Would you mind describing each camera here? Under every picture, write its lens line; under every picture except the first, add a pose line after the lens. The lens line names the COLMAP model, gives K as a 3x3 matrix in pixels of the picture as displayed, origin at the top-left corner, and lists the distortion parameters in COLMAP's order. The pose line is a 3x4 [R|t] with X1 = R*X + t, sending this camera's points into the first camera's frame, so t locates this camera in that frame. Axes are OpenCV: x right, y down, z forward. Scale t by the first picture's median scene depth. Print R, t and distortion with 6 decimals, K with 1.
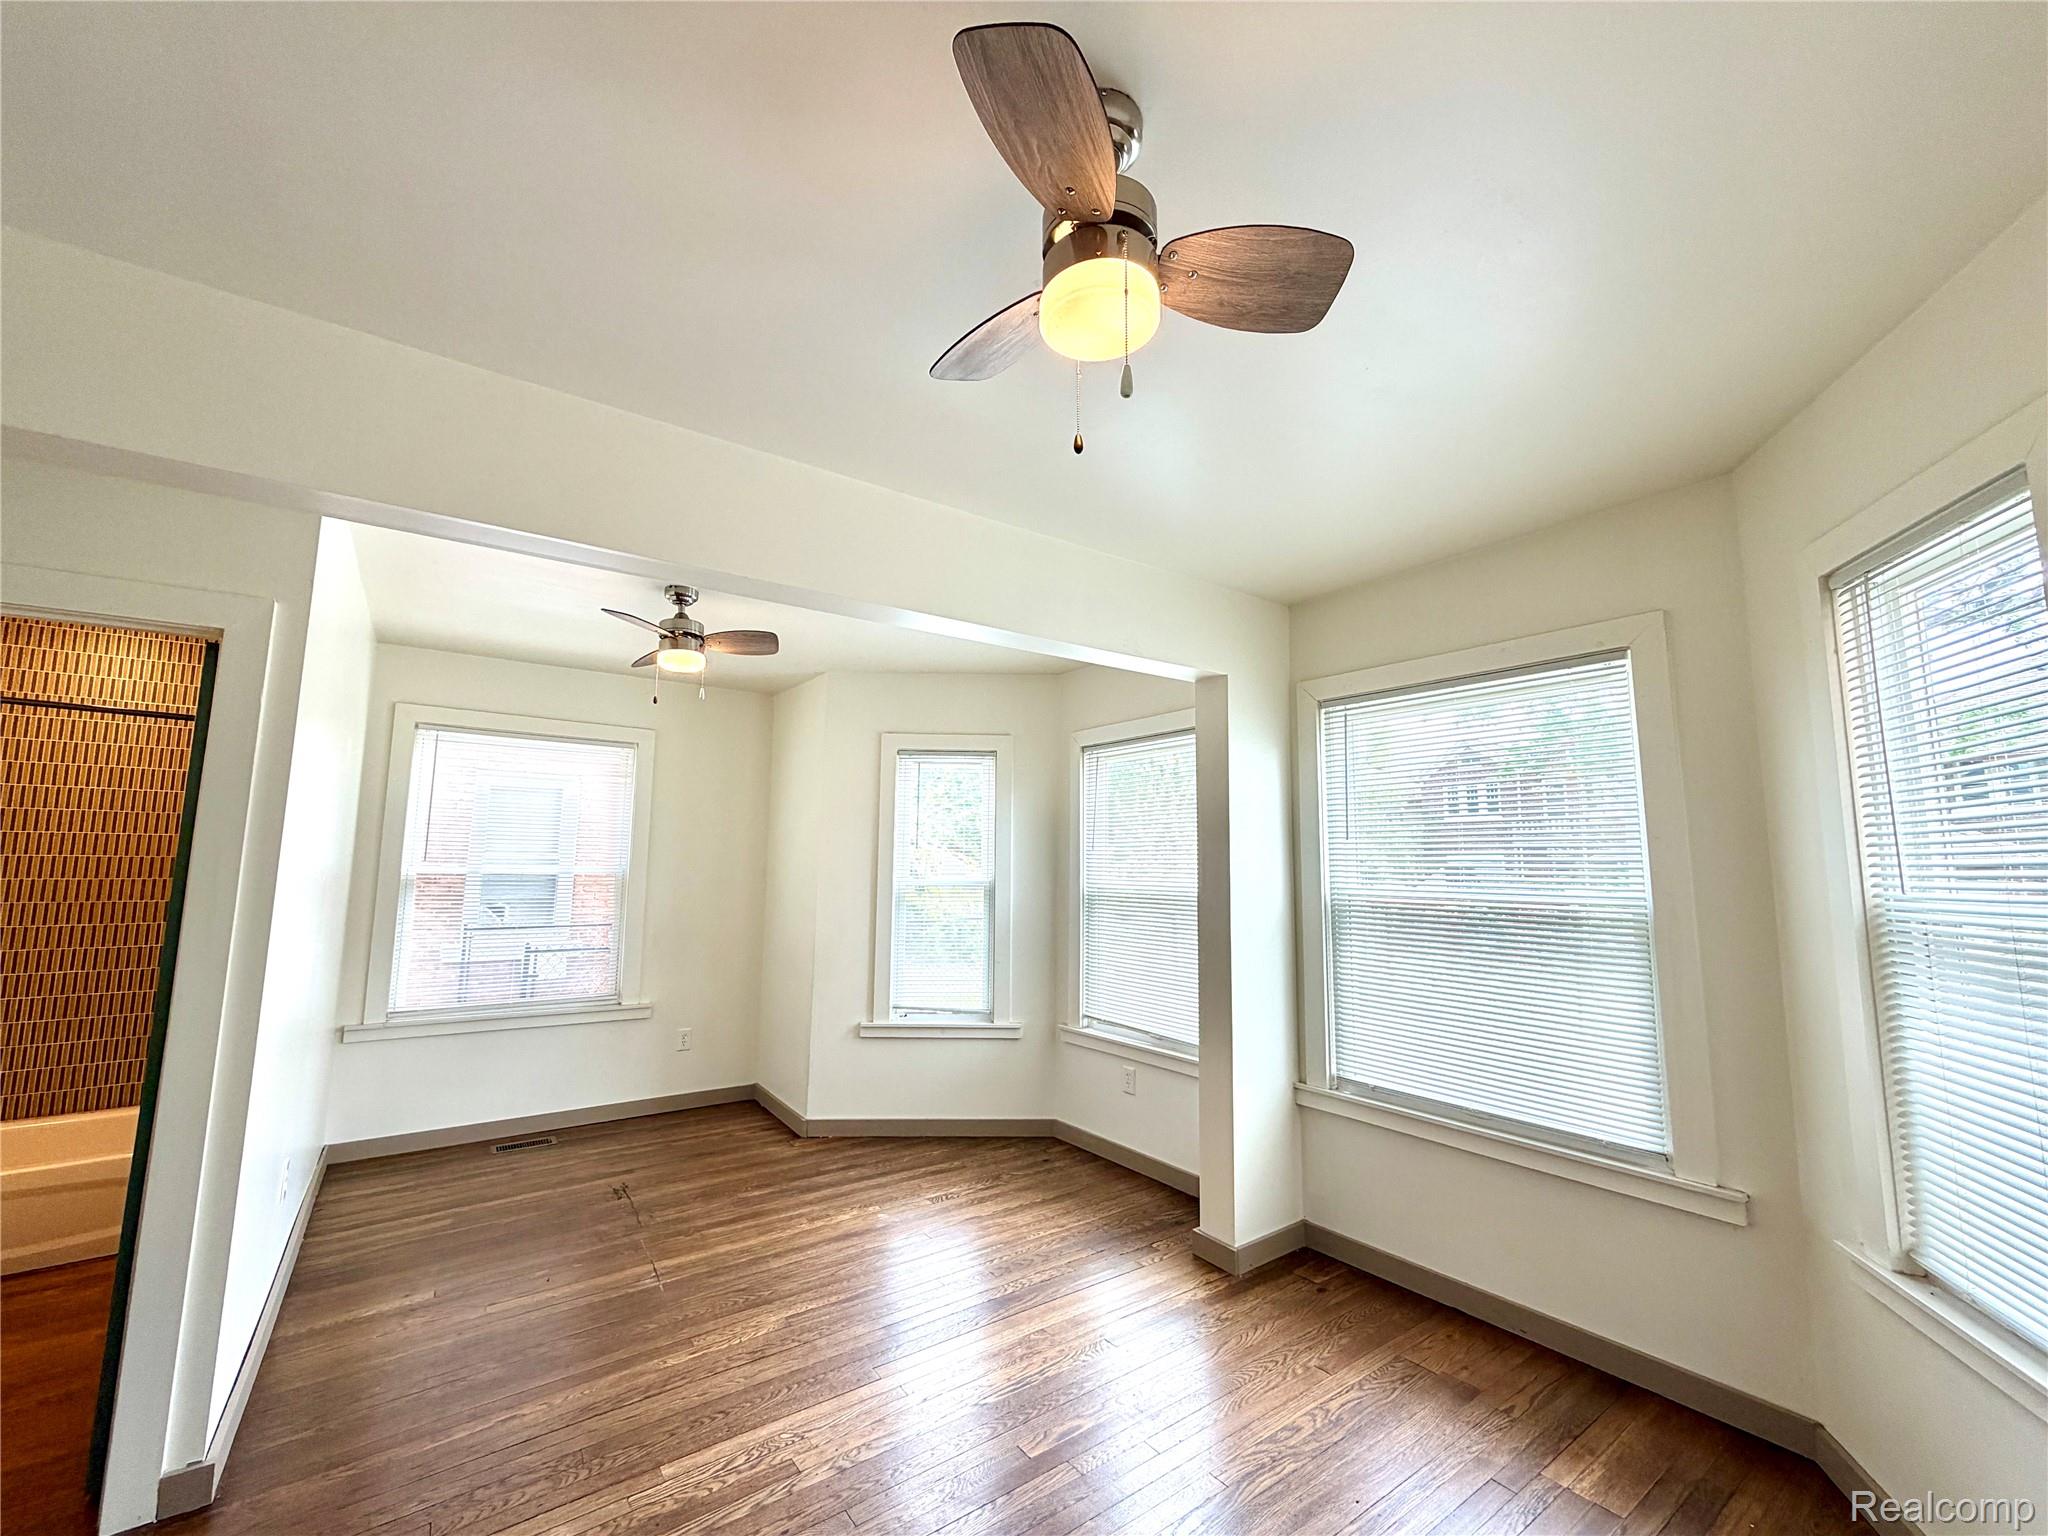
lens RADIAL K [[818.7, 0, 1016.7], [0, 818.7, 769.3], [0, 0, 1]] dist [0.002414, -0.000043]
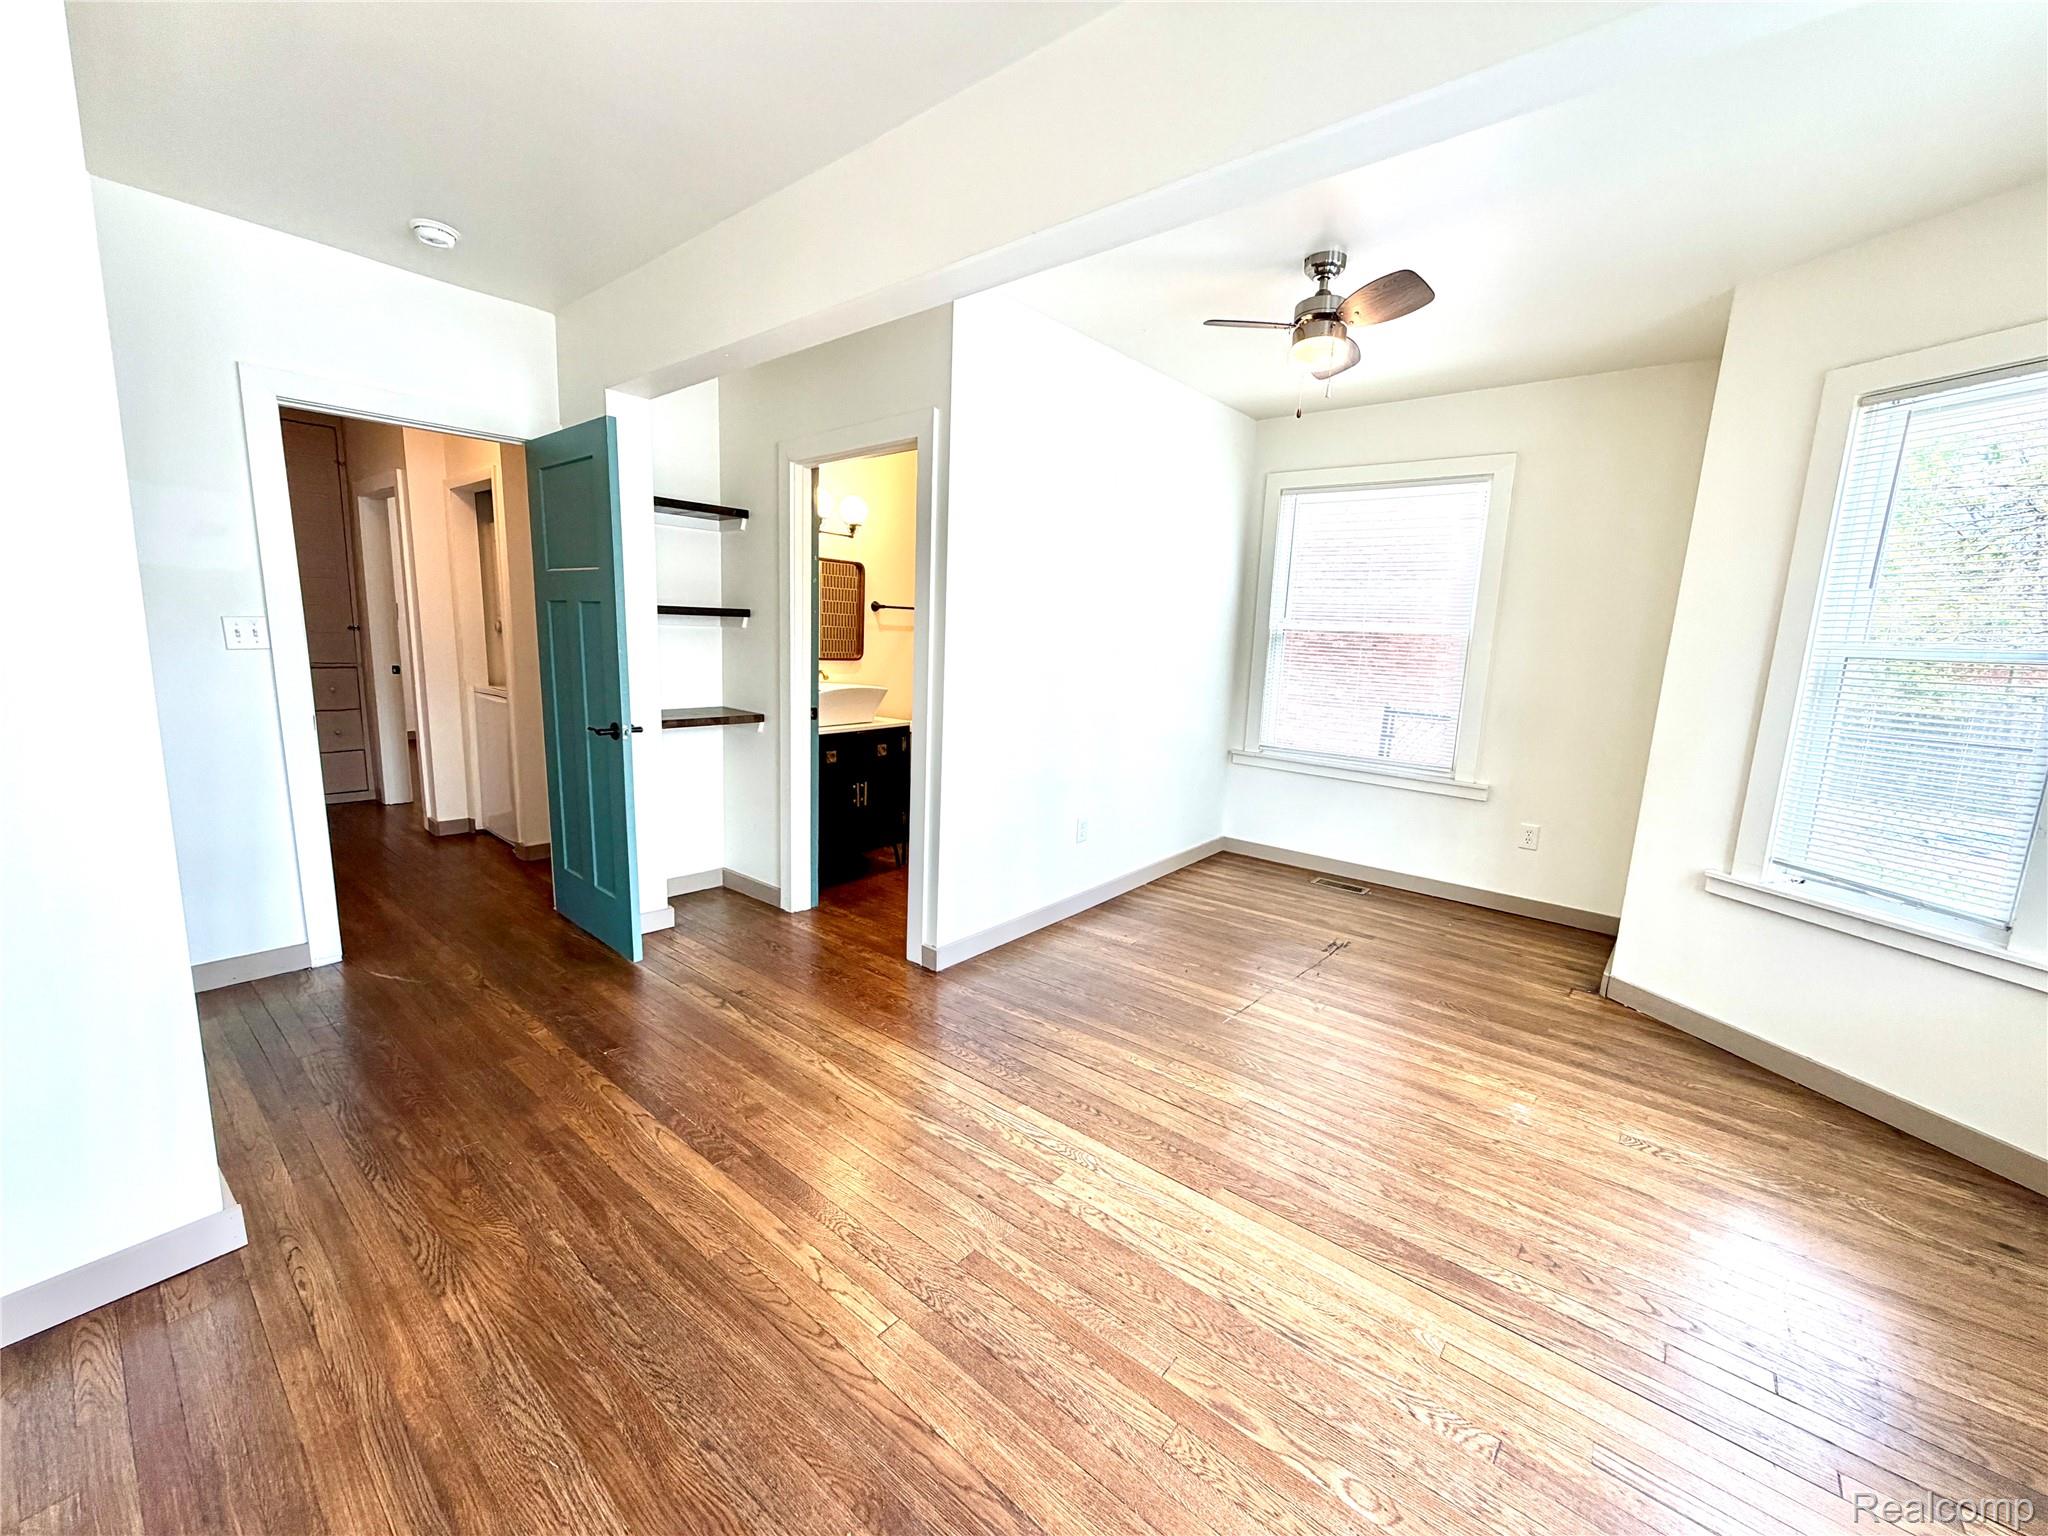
lens RADIAL K [[818.7, 0, 1019.6], [0, 818.7, 770.0], [0, 0, 1]] dist [0.002414, -0.000043]
pose [[0.252962, 0.165623, -0.953194, 0.305649], [0.080119, 0.978268, 0.191242, 0.078963], [0.964153, -0.124746, 0.234195, 0.394286]]
